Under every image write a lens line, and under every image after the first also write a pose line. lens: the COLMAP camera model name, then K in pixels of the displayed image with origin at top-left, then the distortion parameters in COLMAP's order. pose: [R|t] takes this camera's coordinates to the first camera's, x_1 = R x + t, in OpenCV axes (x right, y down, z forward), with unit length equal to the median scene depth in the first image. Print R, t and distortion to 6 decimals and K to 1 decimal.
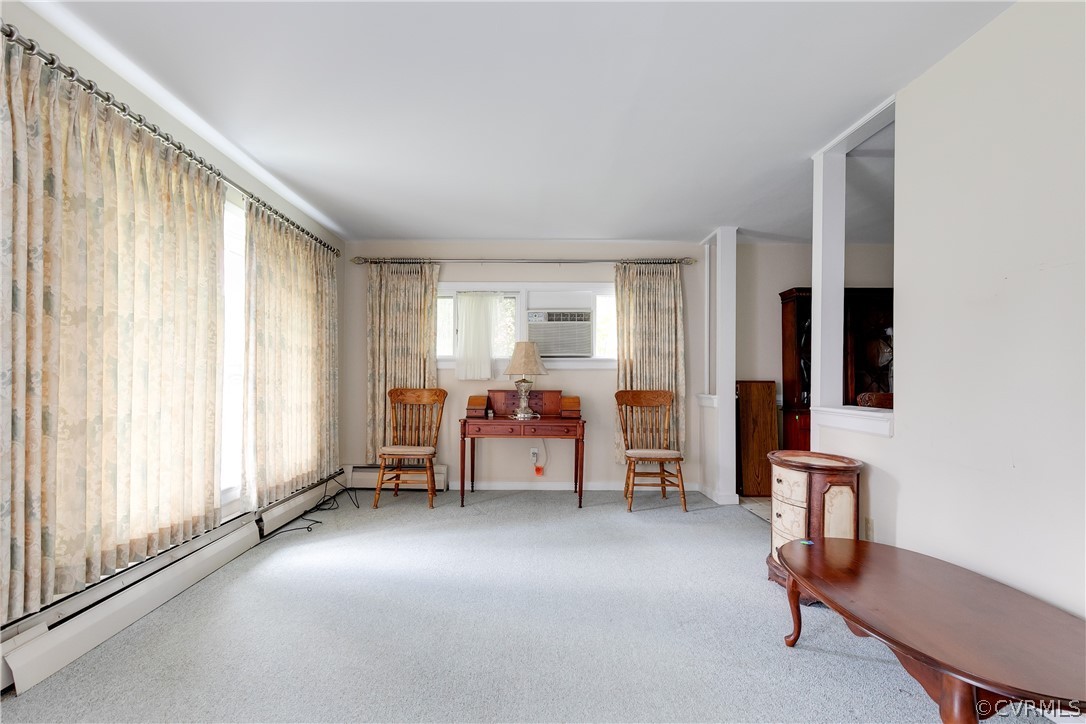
lens RADIAL K [[481.8, 0, 539.8], [0, 481.8, 379.3], [0, 0, 1]] dist [0.012640, -0.000296]
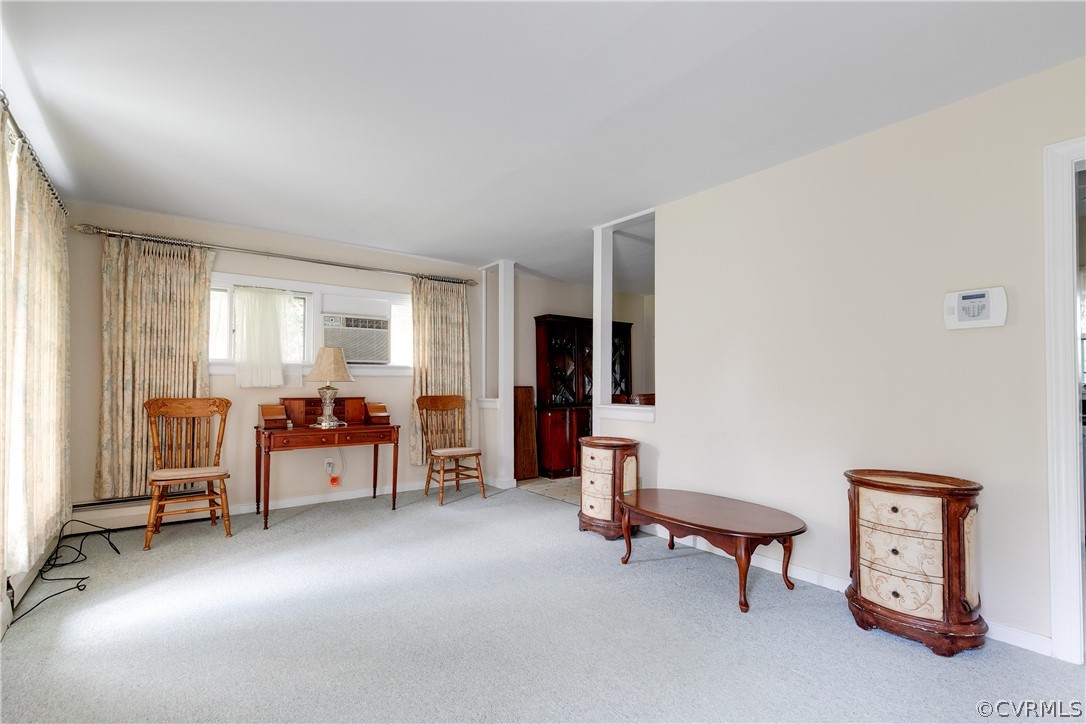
lens RADIAL K [[481.8, 0, 539.8], [0, 481.8, 379.3], [0, 0, 1]] dist [0.012640, -0.000296]
pose [[0.807006, 0.003112, 0.590535, -0.254443], [0.002597, 0.999958, -0.008819, -0.003947], [-0.590538, 0.008650, 0.806964, -0.025272]]
